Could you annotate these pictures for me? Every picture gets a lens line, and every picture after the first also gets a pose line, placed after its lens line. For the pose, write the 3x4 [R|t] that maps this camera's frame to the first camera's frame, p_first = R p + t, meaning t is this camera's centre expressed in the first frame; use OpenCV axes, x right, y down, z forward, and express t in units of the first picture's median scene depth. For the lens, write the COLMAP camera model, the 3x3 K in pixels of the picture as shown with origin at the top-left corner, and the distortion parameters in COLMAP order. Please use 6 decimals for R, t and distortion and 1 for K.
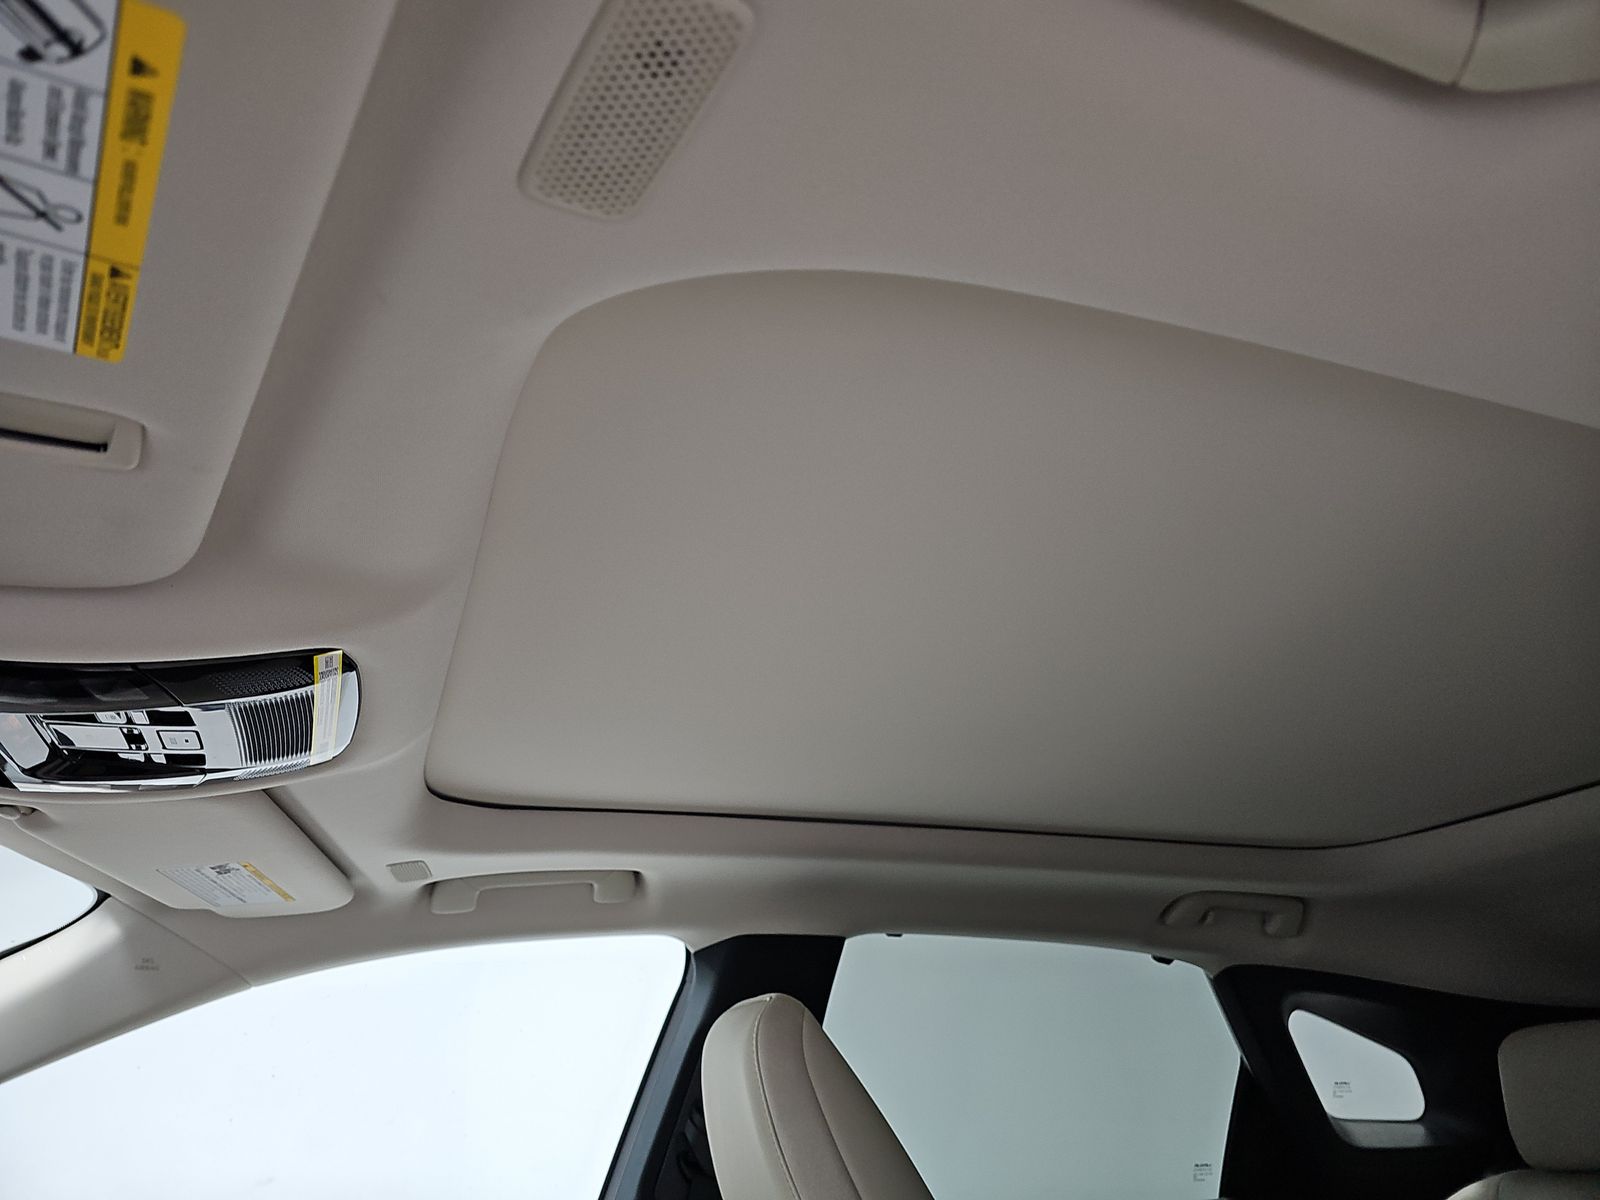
lens RADIAL K [[1063.8, 0, 806.9], [0, 1063.8, 621.8], [0, 0, 1]] dist [0.035989, -0.039904]
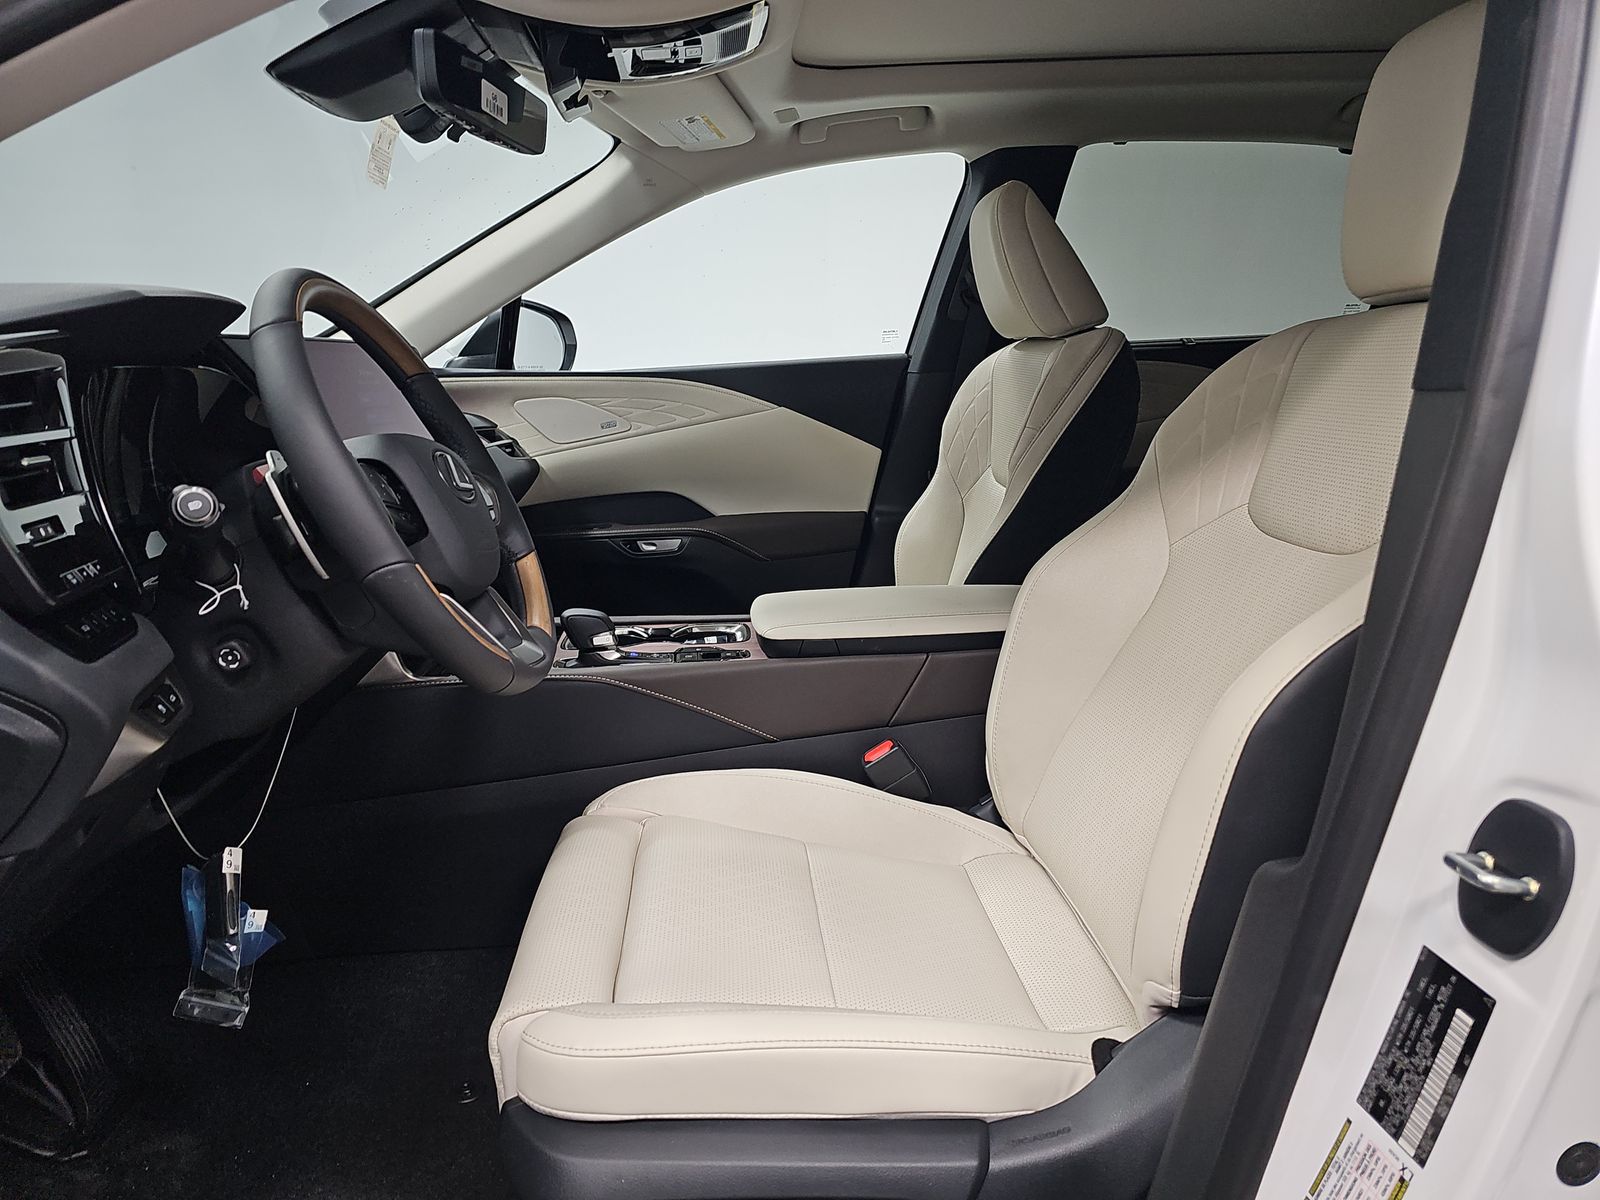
lens RADIAL K [[1063.8, 0, 806.9], [0, 1063.8, 621.8], [0, 0, 1]] dist [0.035989, -0.039904]
pose [[0.958752, 0.065637, -0.276561, 0.159144], [0.122236, 0.783201, 0.609635, -0.151880], [0.256618, -0.618294, 0.742872, -0.676240]]
